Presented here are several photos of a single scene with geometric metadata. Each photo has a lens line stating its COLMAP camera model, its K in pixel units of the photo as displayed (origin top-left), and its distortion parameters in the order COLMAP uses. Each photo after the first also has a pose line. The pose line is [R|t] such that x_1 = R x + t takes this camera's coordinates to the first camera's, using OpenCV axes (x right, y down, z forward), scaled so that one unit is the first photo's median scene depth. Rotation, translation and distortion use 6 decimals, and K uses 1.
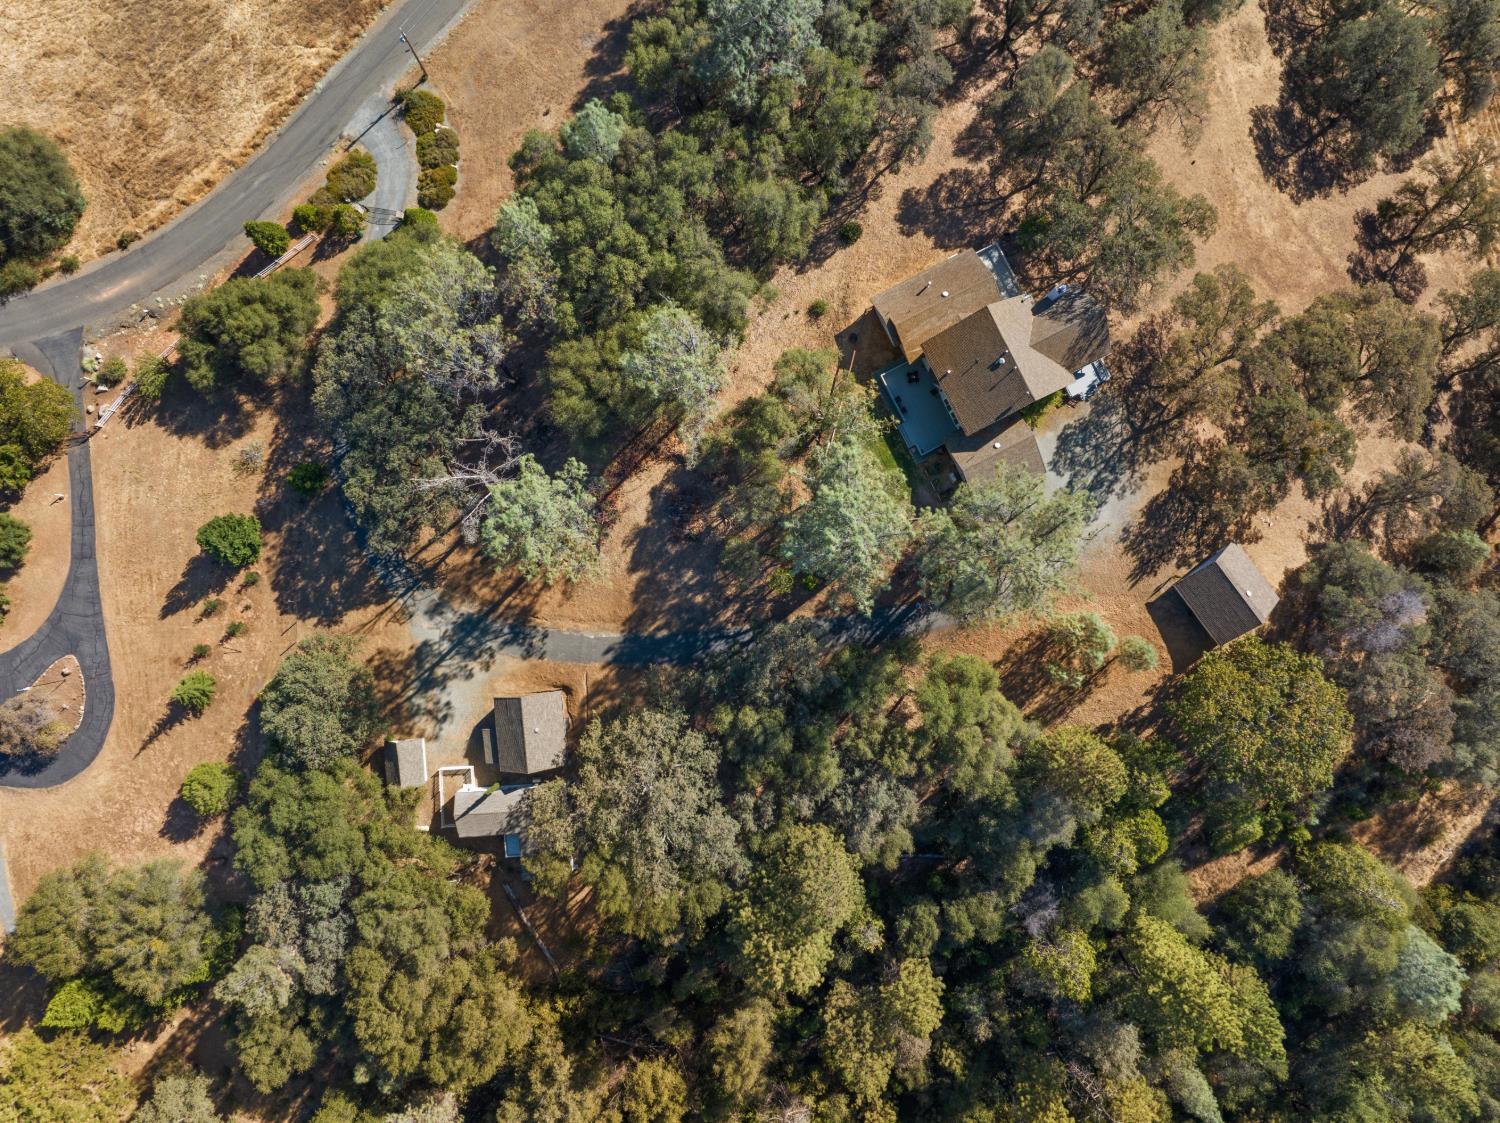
lens RADIAL K [[1066.6, 0, 768.1], [0, 1066.6, 564.7], [0, 0, 1]] dist [0.002308, -0.037973]
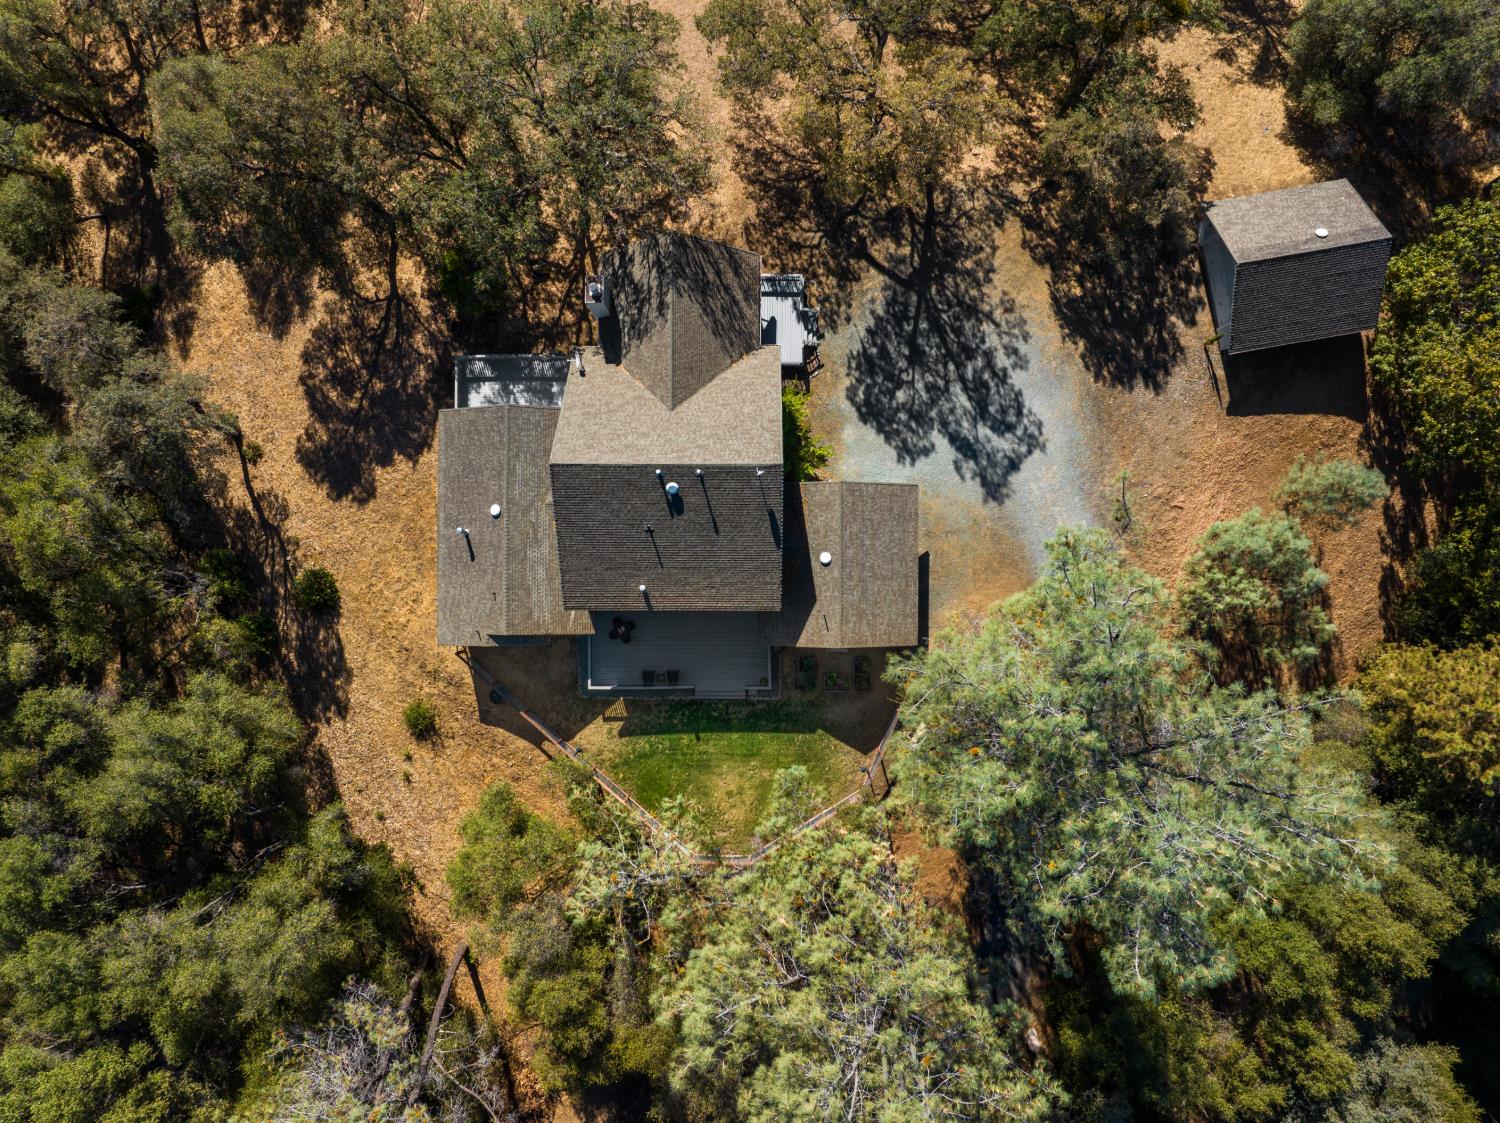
lens RADIAL K [[1094.2, 0, 774.8], [0, 1094.2, 560.1], [0, 0, 1]] dist [-0.054218, 0.039169]
pose [[0.454209, -0.890893, -0.002021, 0.195251], [0.890824, 0.454143, 0.013687, -0.132233], [-0.011276, -0.008017, 0.999904, 0.485101]]
